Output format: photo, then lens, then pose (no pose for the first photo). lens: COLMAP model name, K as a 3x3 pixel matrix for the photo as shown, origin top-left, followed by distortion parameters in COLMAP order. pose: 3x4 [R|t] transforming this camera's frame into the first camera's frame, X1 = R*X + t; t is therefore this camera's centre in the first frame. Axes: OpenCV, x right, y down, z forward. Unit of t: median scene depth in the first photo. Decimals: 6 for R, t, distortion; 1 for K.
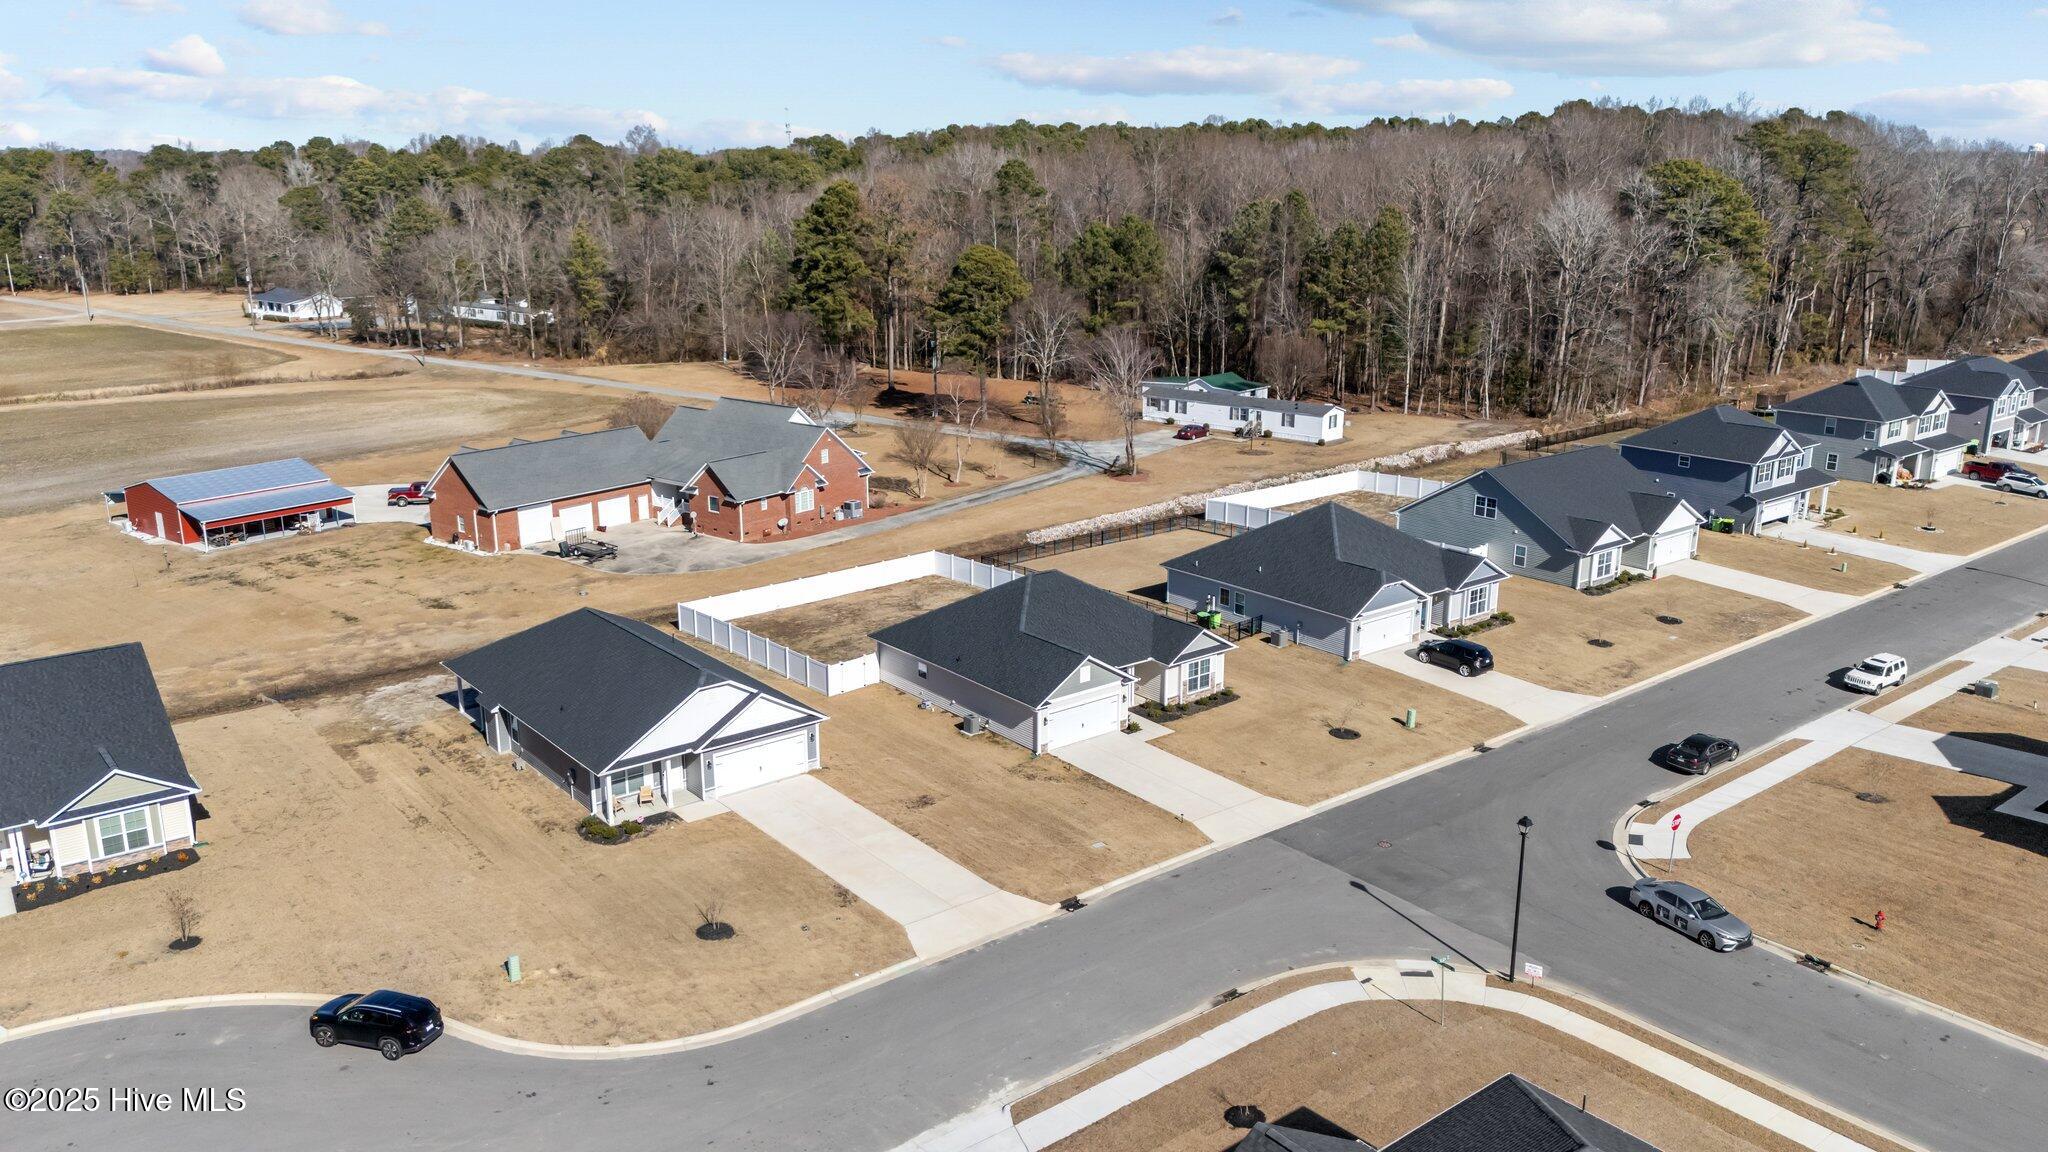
lens RADIAL K [[1507.2, 0, 1037.2], [0, 1507.2, 570.1], [0, 0, 1]] dist [0.081158, -0.078709]
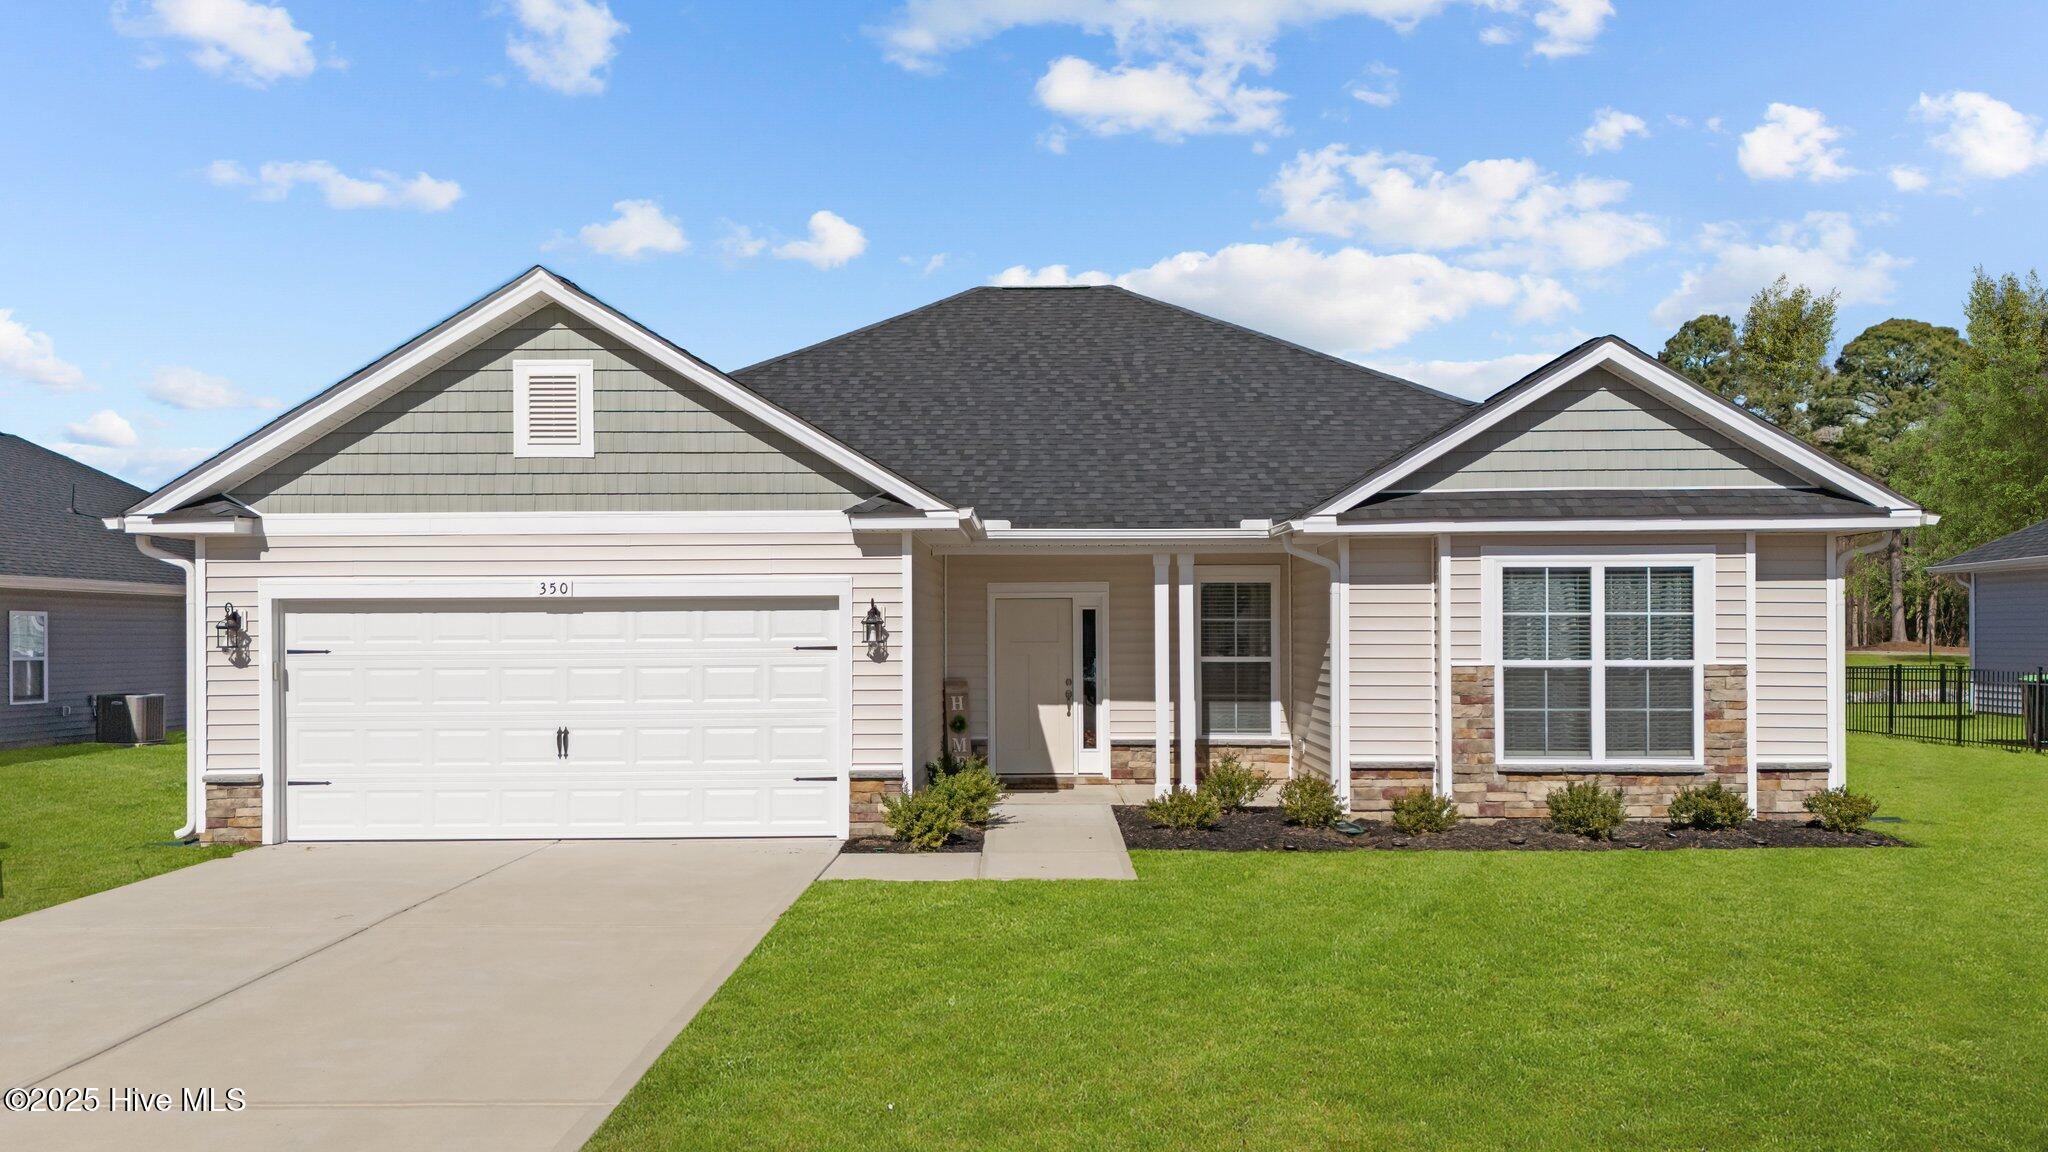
lens RADIAL K [[1507.2, 0, 1034.8], [0, 1507.2, 637.9], [0, 0, 1]] dist [0.081158, -0.078709]
pose [[0.762215, -0.004801, -0.647306, 0.165863], [-0.161724, 0.966850, -0.197603, 0.108426], [0.626796, 0.255301, 0.736171, 0.841716]]
